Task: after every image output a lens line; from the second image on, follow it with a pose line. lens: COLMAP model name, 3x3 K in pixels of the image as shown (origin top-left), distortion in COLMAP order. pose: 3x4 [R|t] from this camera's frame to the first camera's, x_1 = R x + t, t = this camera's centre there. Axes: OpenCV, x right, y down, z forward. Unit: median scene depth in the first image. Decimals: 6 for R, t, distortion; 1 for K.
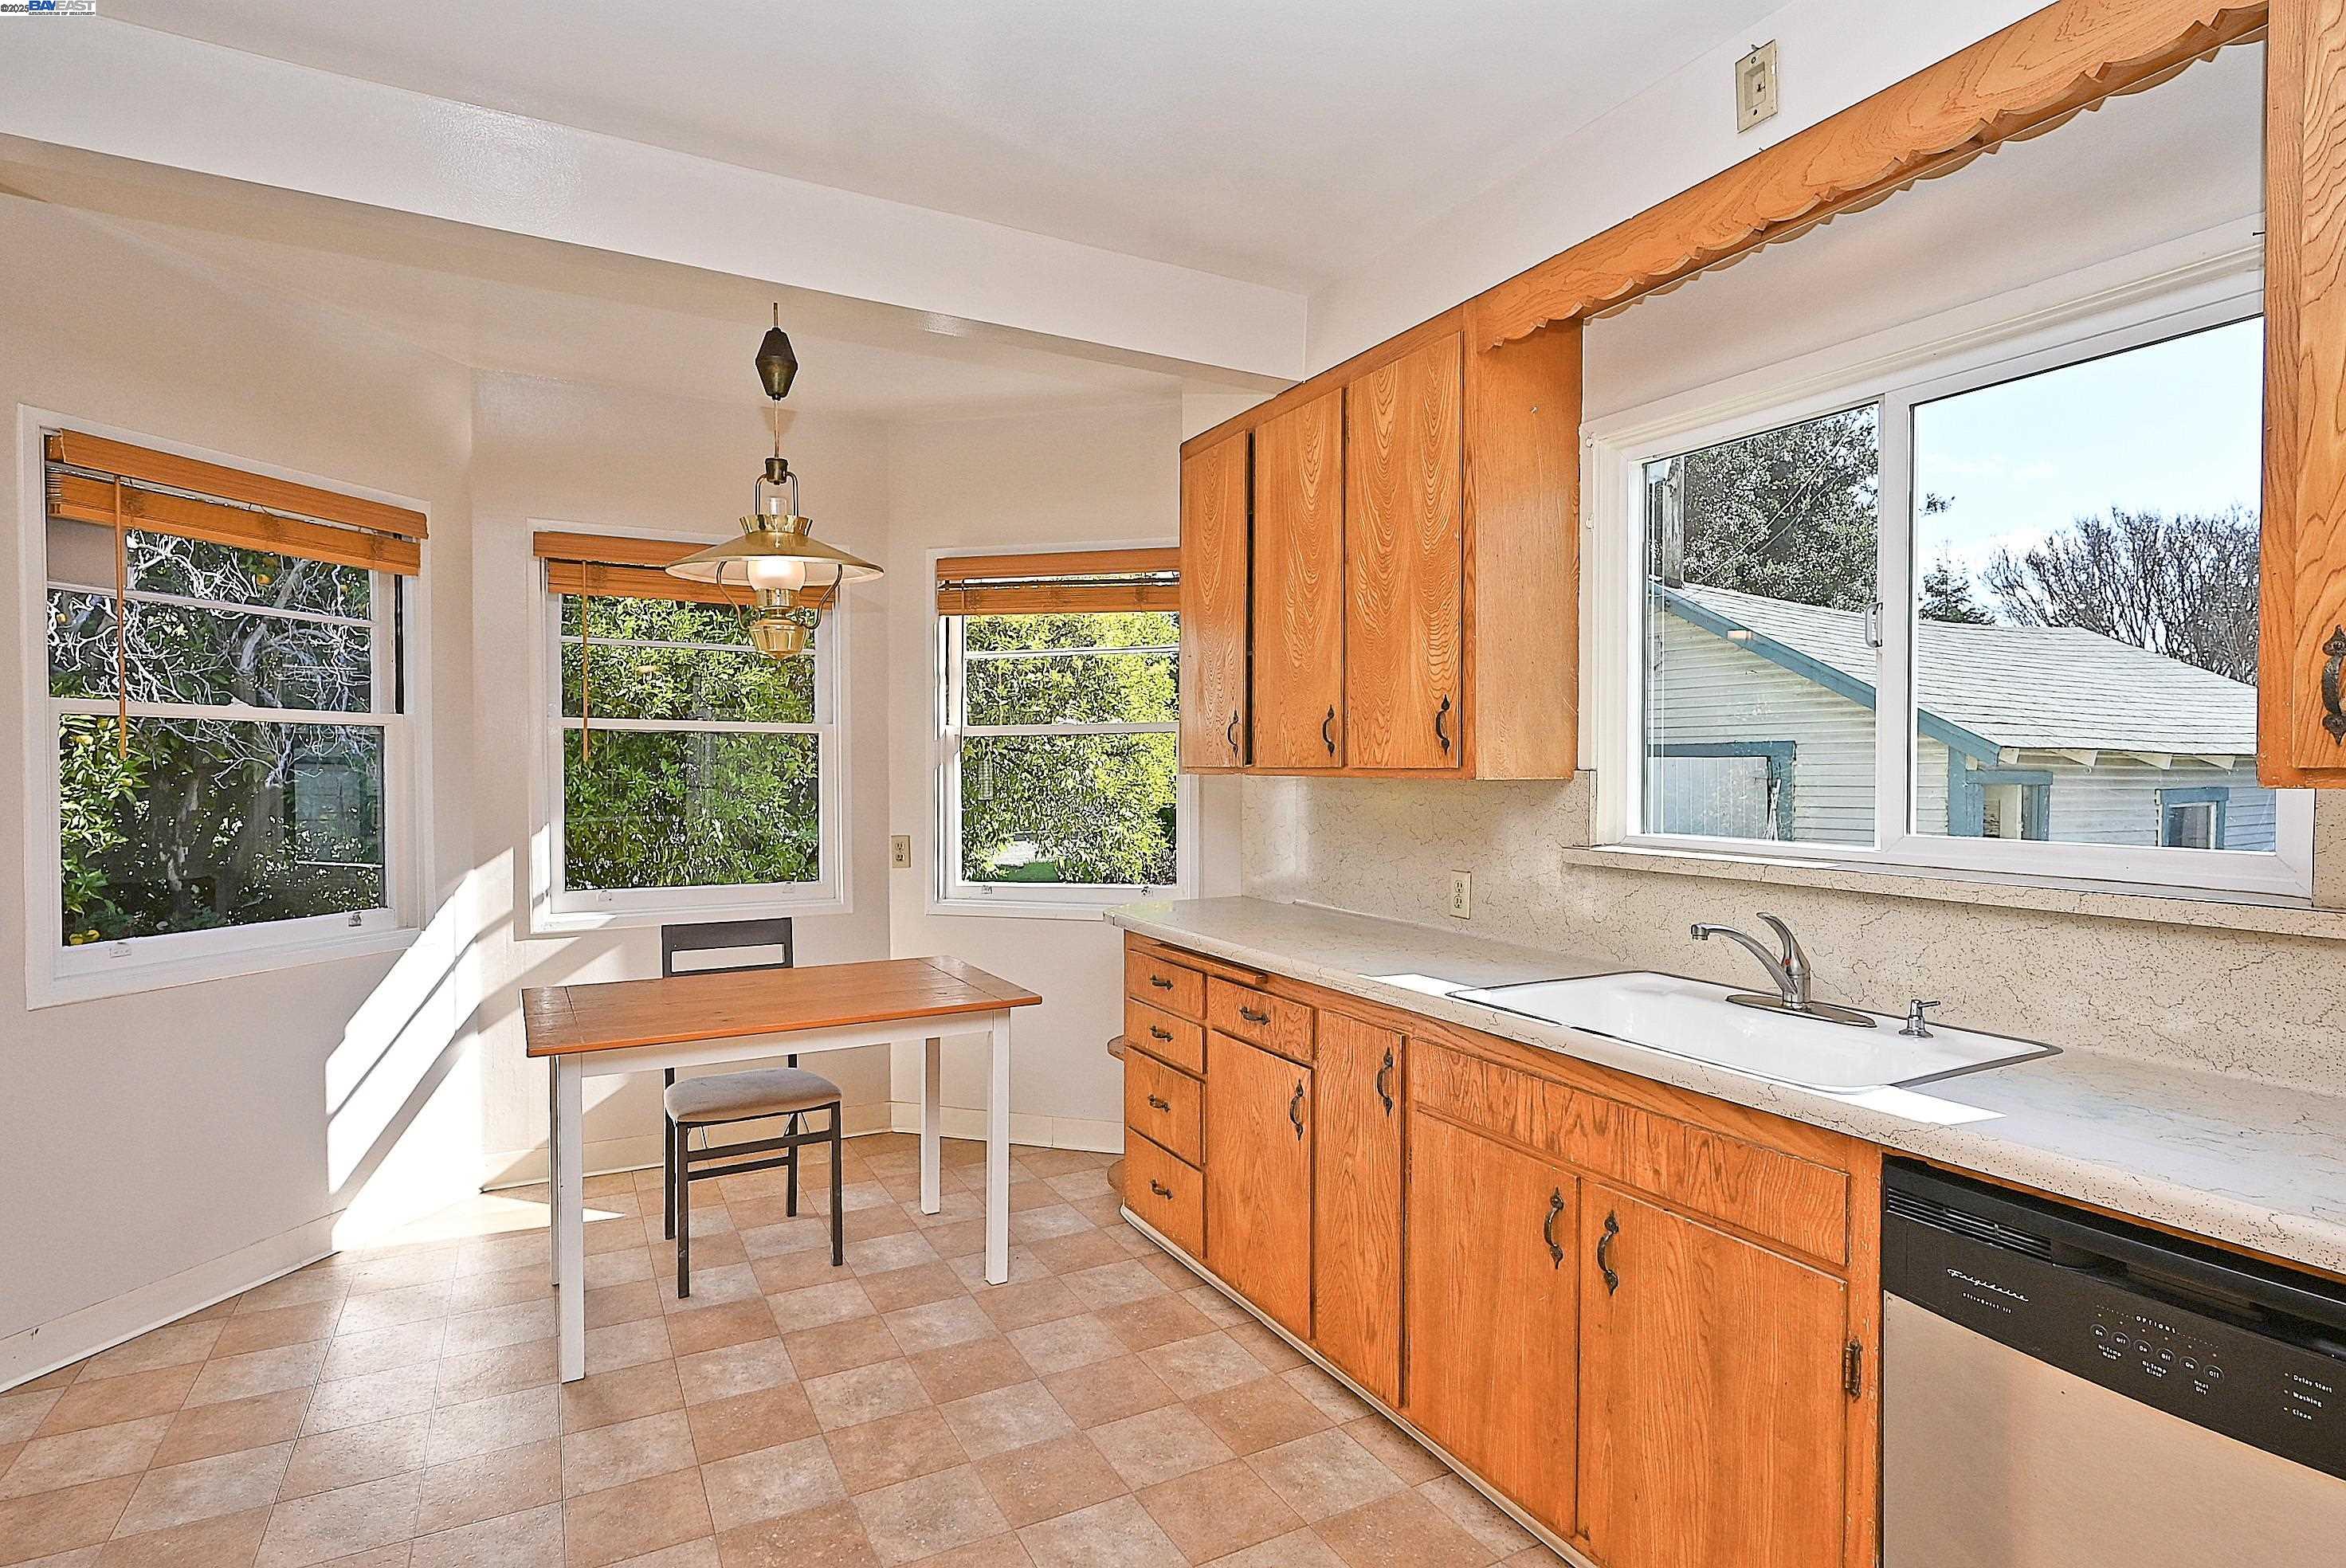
lens RADIAL K [[1179.1, 0, 1173.0], [0, 1179.1, 784.0], [0, 0, 1]] dist [0.004255, 0.000873]
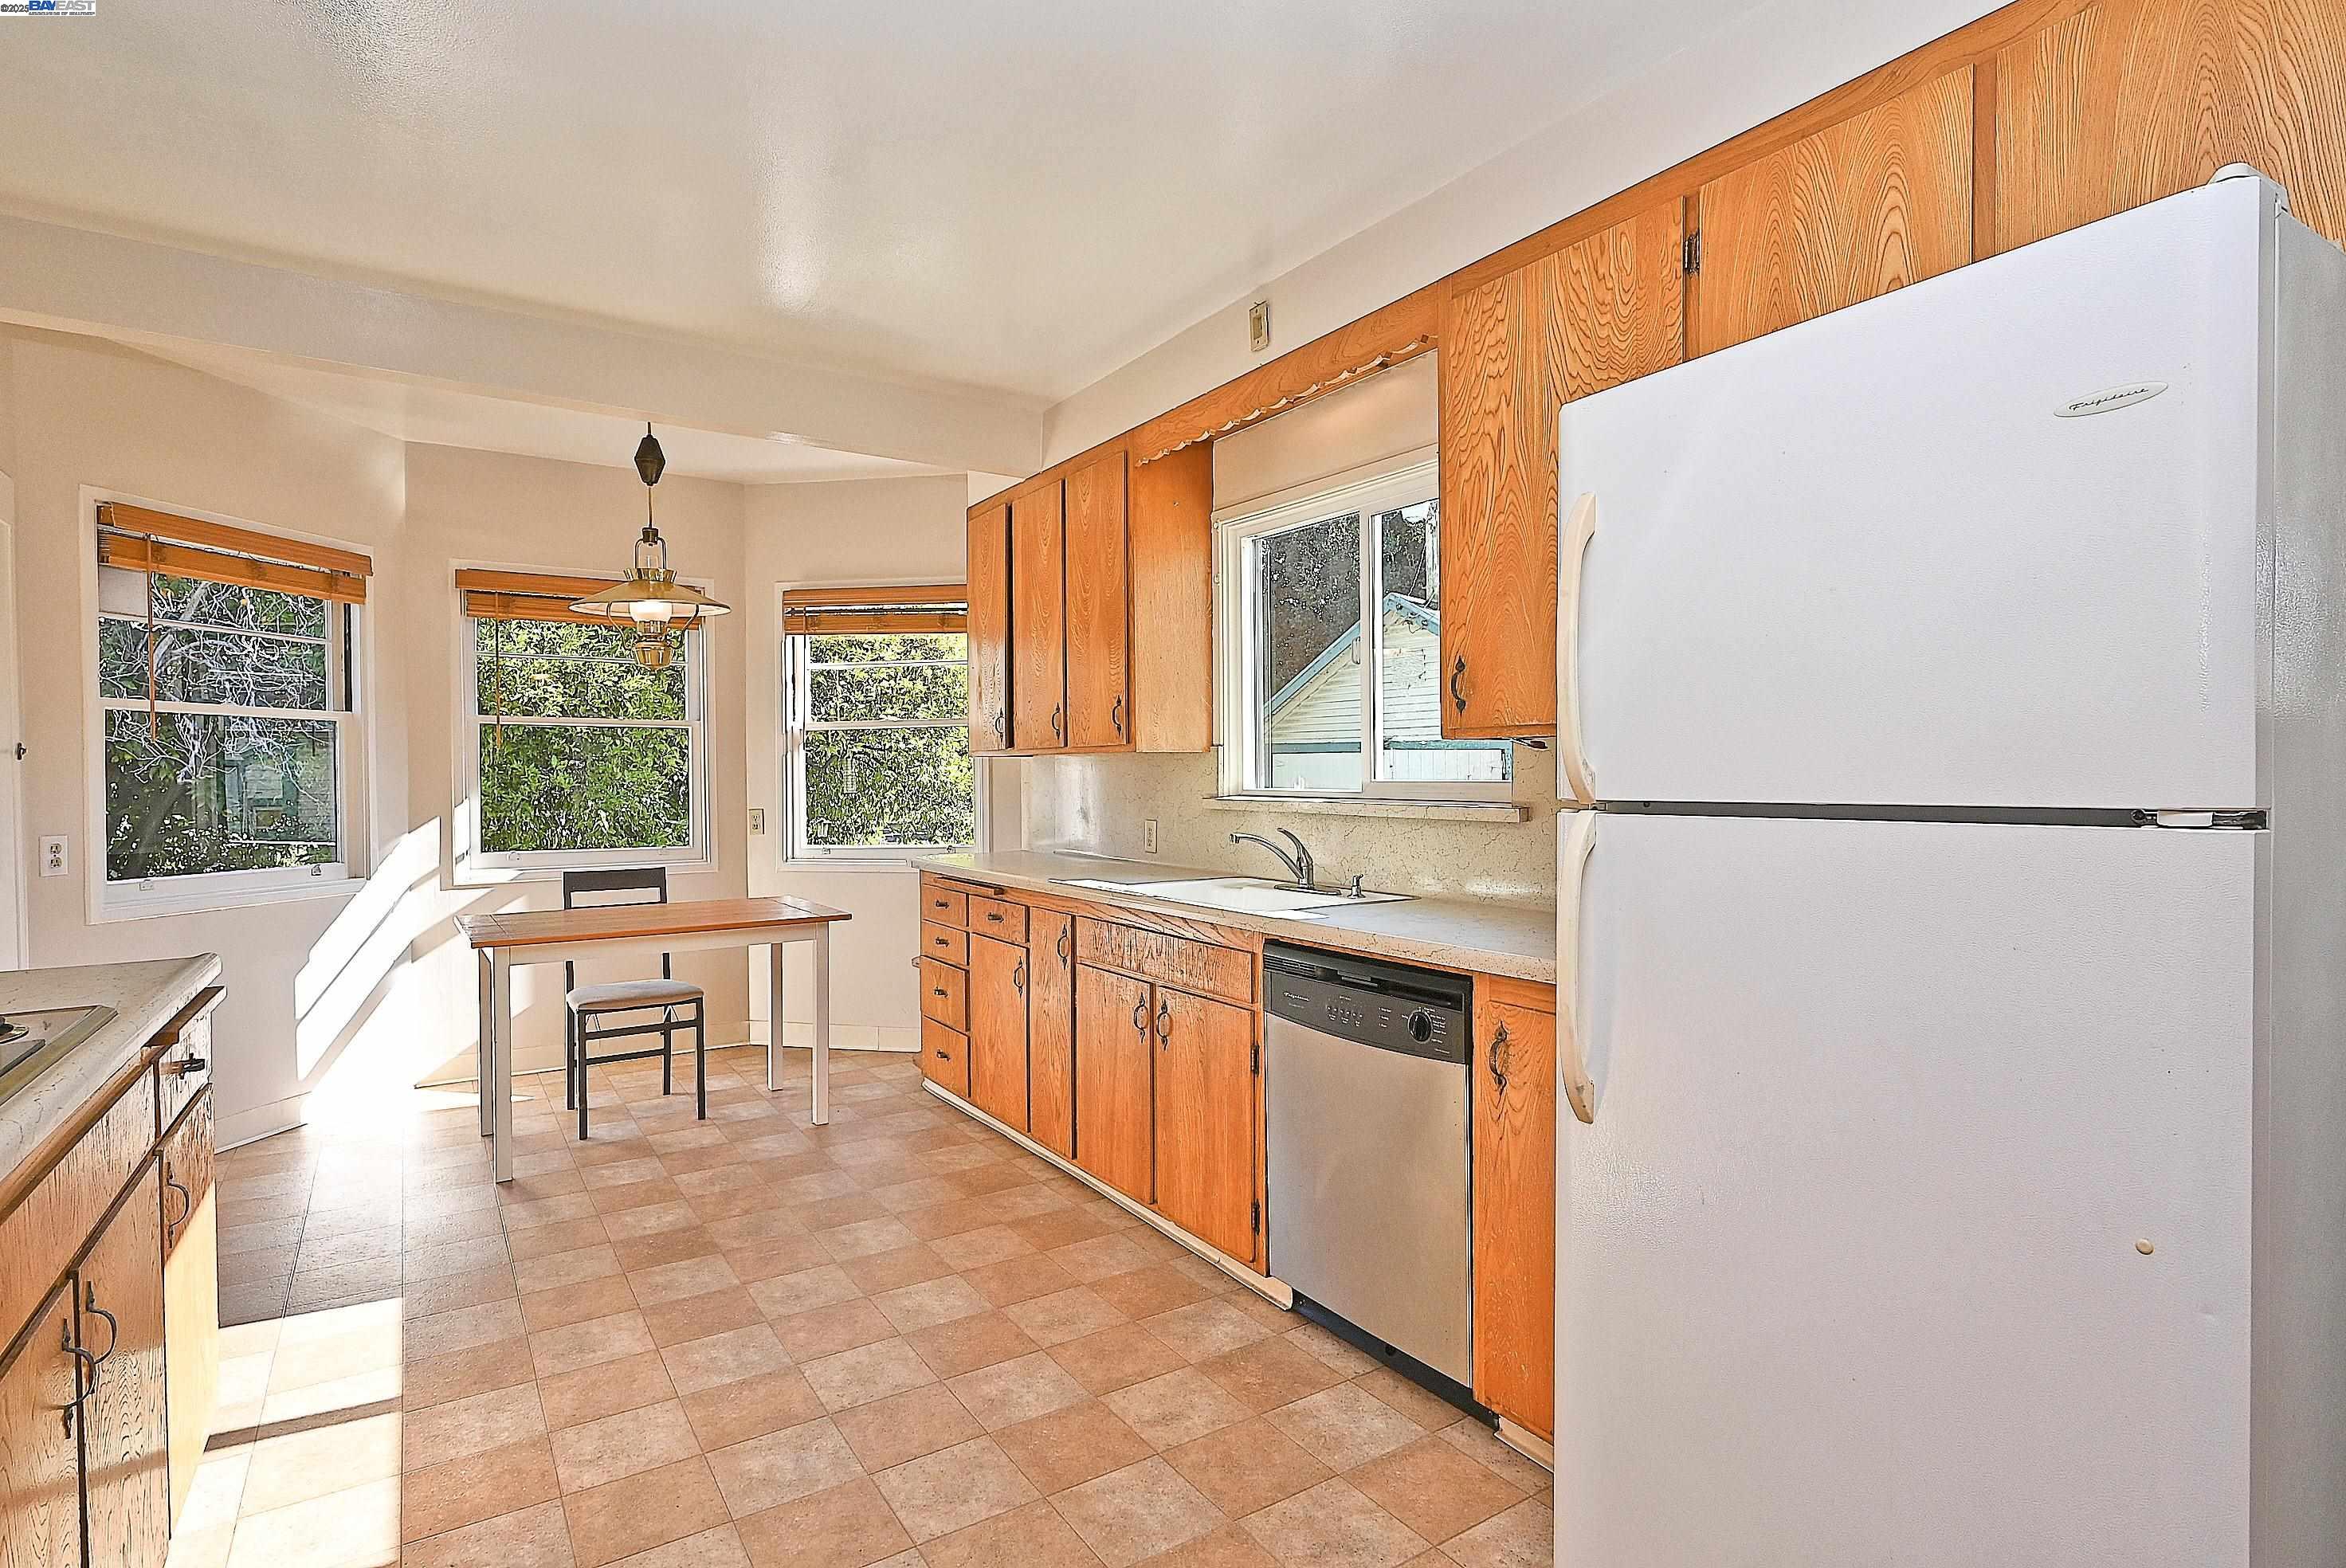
lens RADIAL K [[1179.1, 0, 1173.0], [0, 1179.1, 784.0], [0, 0, 1]] dist [0.004255, 0.000873]
pose [[0.996390, -0.006708, 0.084630, 0.136125], [0.007296, 0.999951, -0.006642, 0.036557], [-0.084582, 0.007236, 0.996390, -0.377611]]
